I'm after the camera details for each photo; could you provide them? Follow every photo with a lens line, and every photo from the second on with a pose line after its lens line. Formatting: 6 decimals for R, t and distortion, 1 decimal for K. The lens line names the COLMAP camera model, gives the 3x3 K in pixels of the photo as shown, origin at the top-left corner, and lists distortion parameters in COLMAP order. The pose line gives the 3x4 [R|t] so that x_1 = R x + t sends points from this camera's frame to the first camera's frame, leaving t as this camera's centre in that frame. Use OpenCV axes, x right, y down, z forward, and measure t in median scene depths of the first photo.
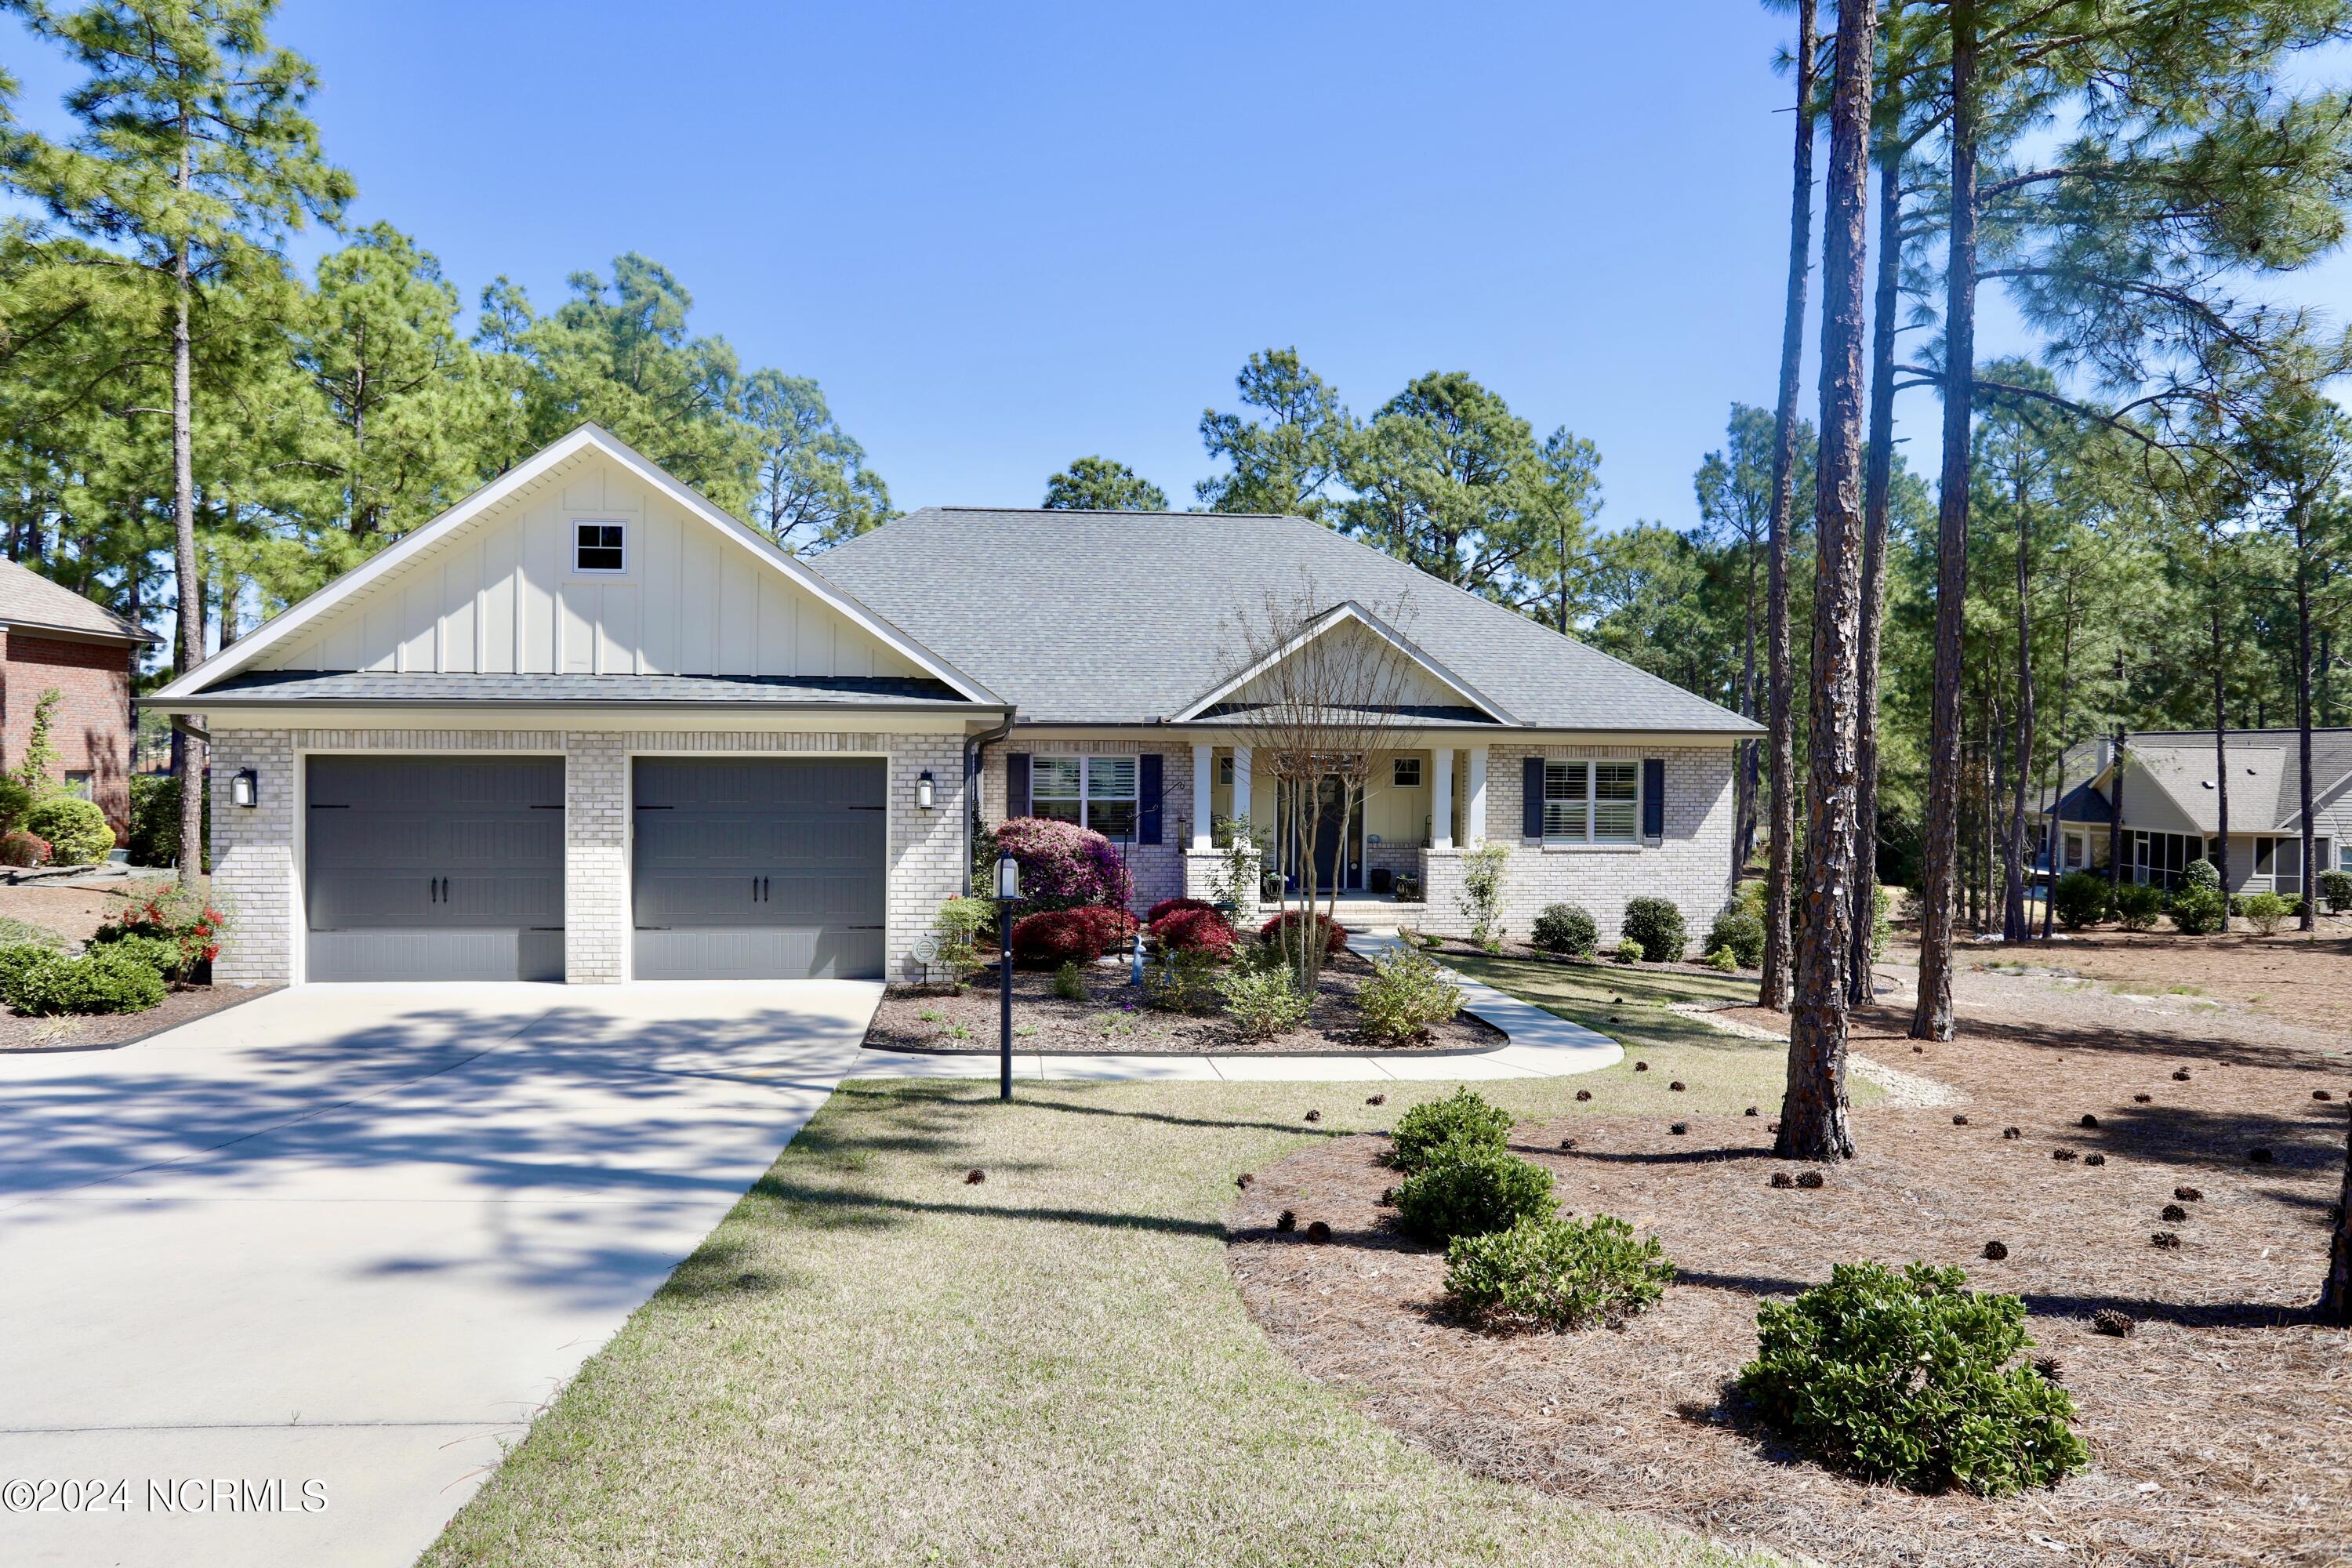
lens RADIAL K [[1365.2, 0, 1162.8], [0, 1365.2, 798.9], [0, 0, 1]] dist [-0.063151, -0.001059]
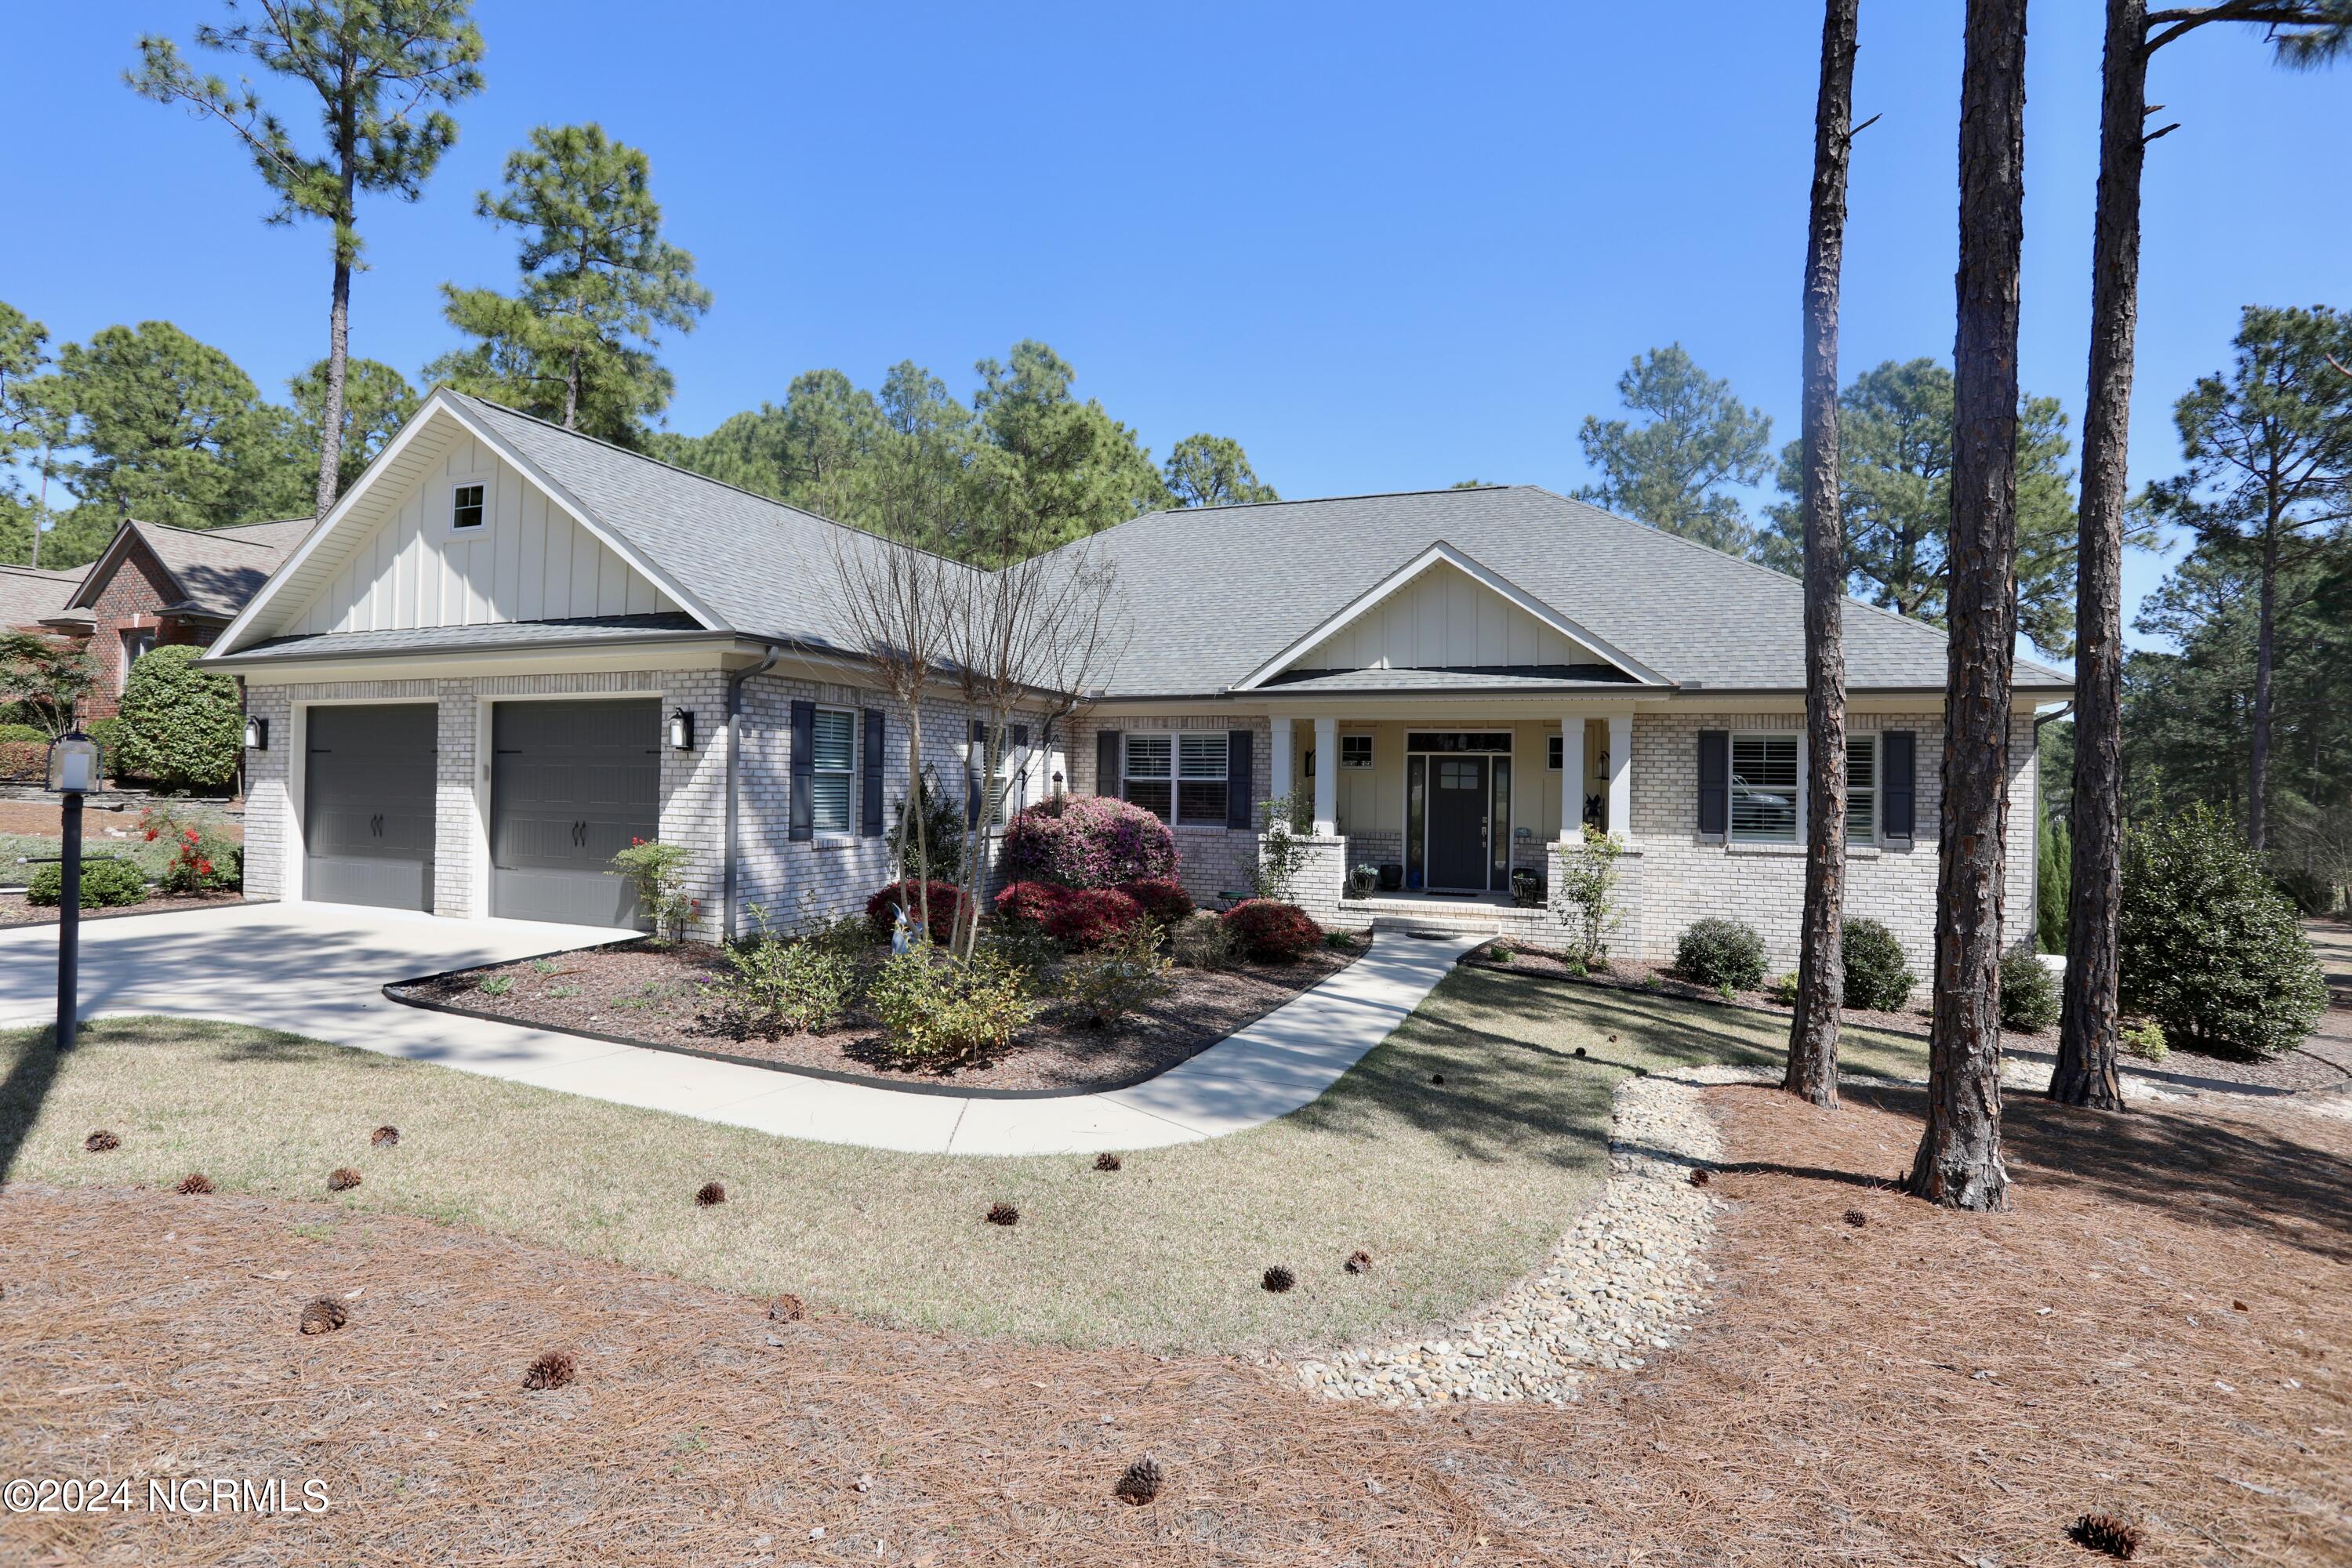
lens RADIAL K [[1146.0, 0, 1172.1], [0, 1146.0, 791.0], [0, 0, 1]] dist [-0.067280, 0.023565]
pose [[0.890109, 0.008421, -0.455669, 0.301763], [-0.024491, 0.999268, -0.029373, 0.031349], [0.455089, 0.037305, 0.889664, 0.302855]]
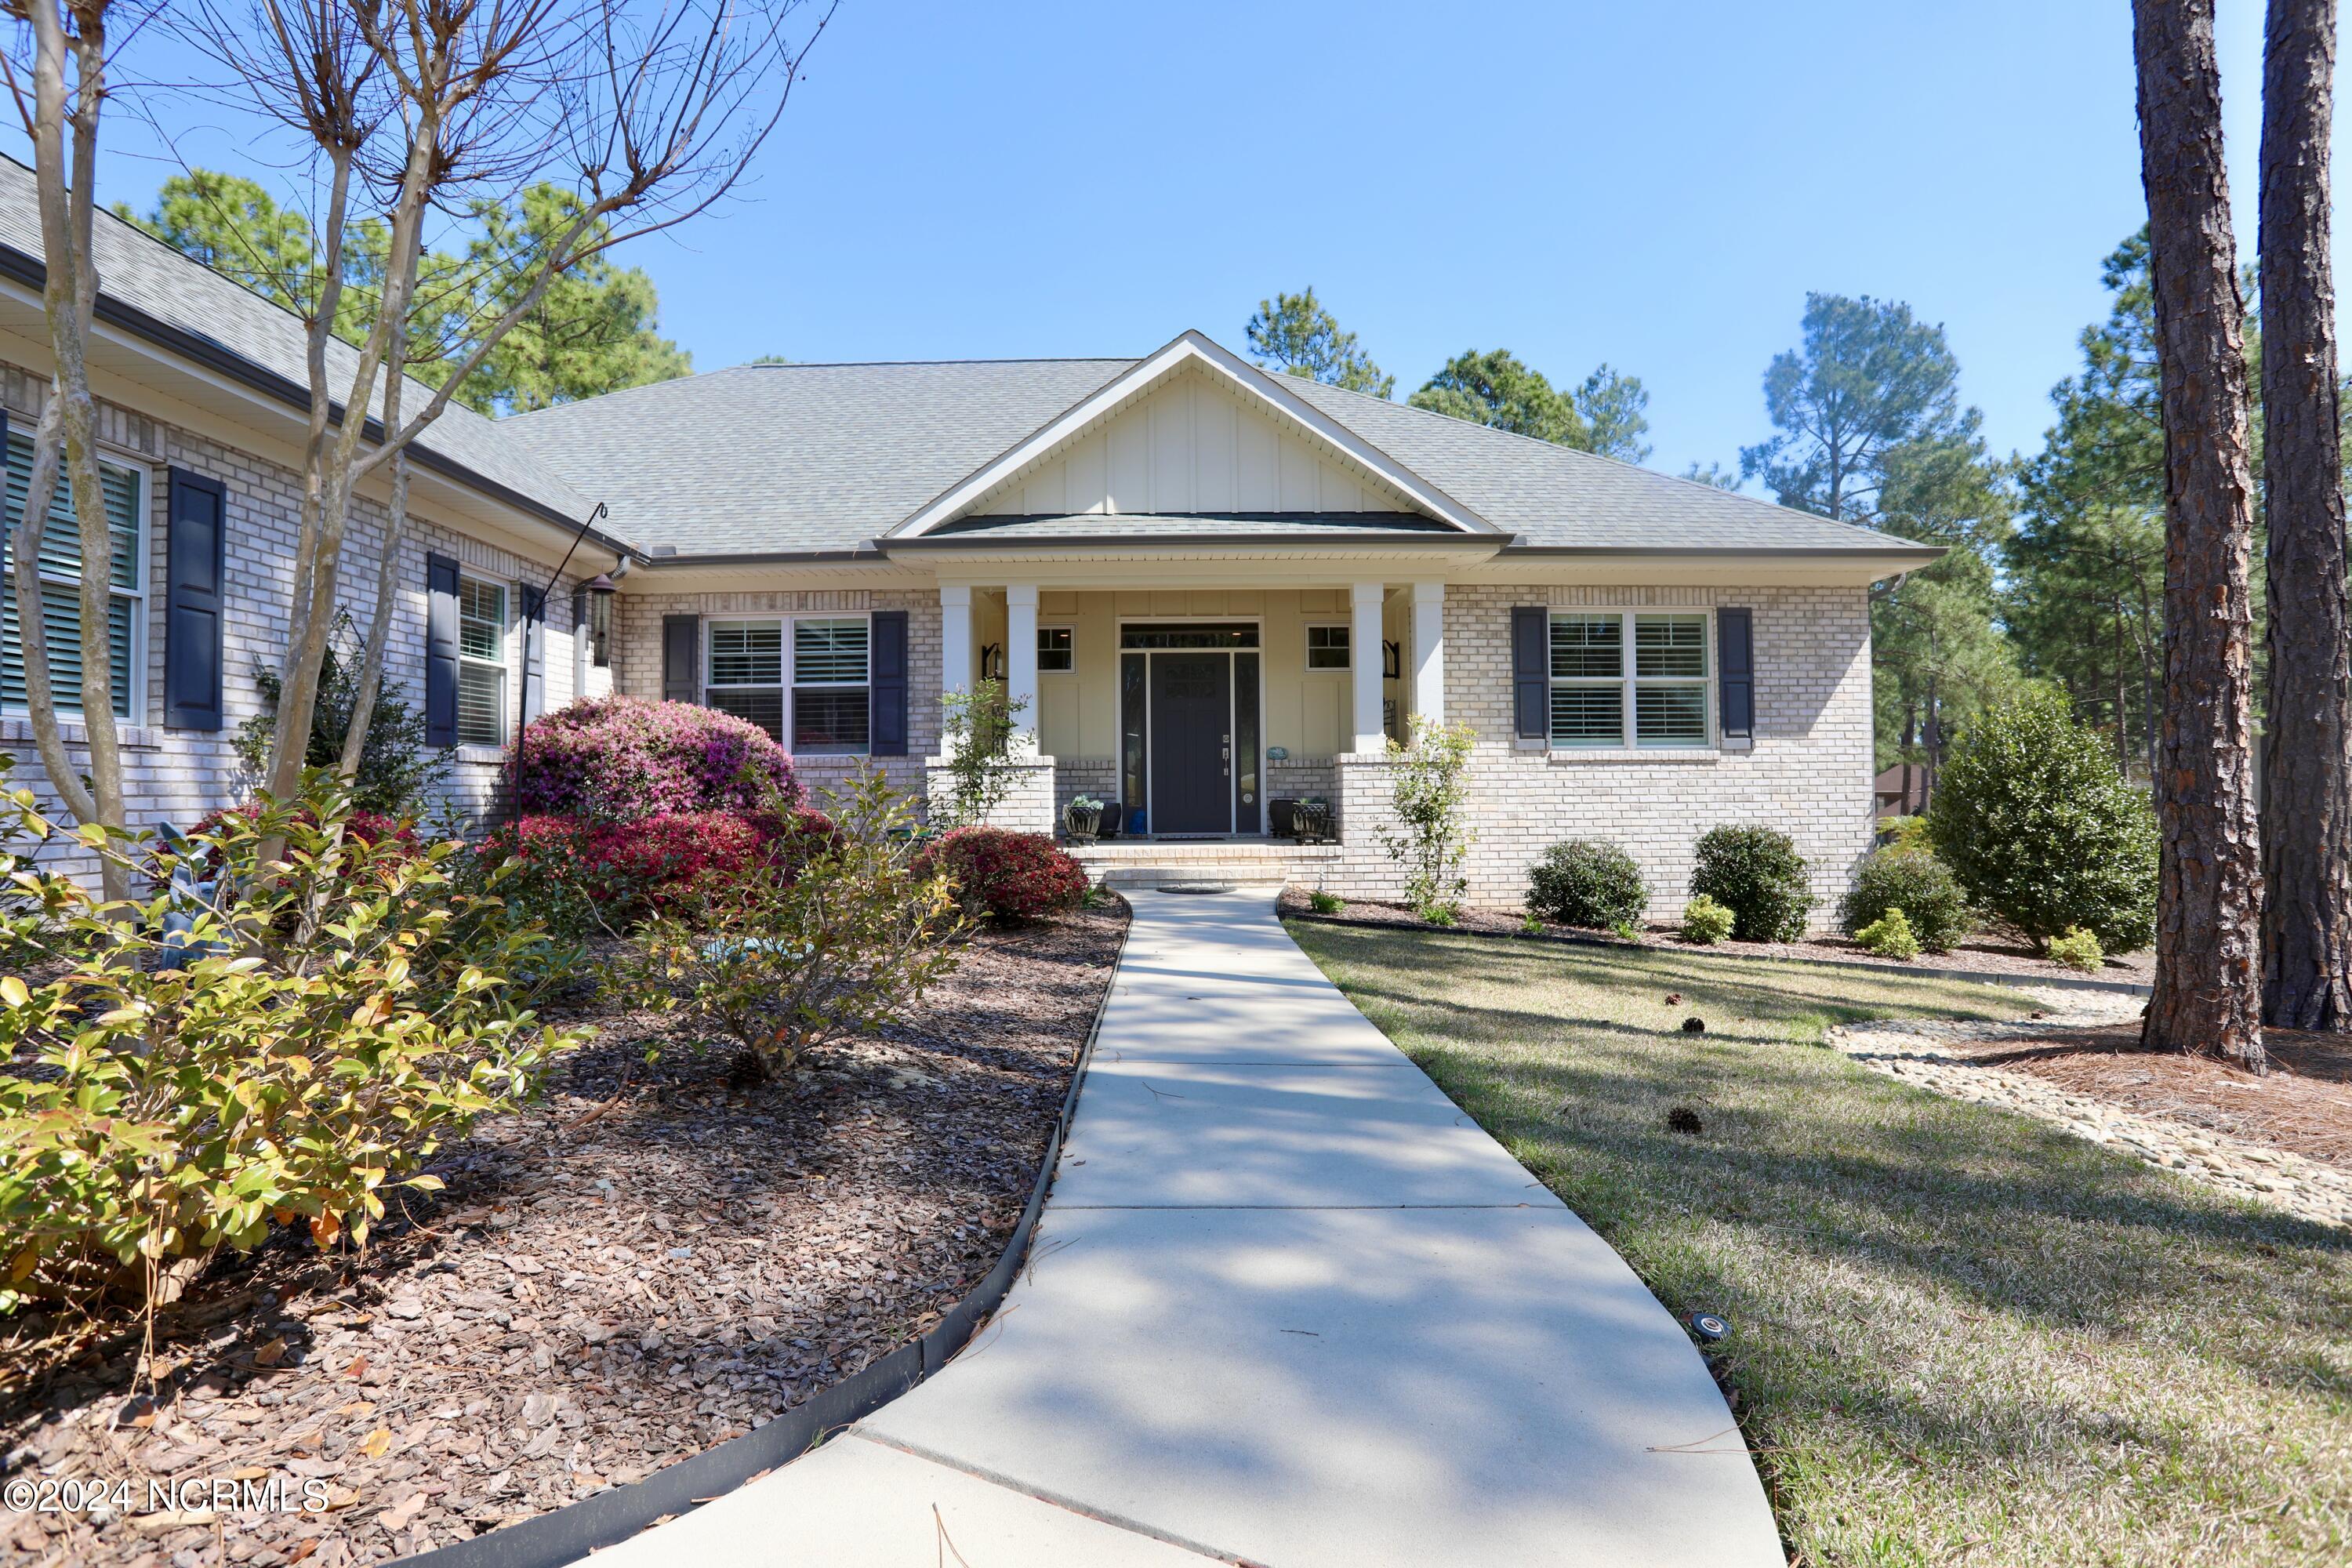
lens RADIAL K [[1146.0, 0, 1181.8], [0, 1146.0, 787.0], [0, 0, 1]] dist [-0.067280, 0.023565]
pose [[0.995547, -0.016548, -0.092798, 0.171076], [0.012848, 0.999104, -0.040327, 0.070289], [0.093382, 0.038955, 0.994868, 0.504511]]
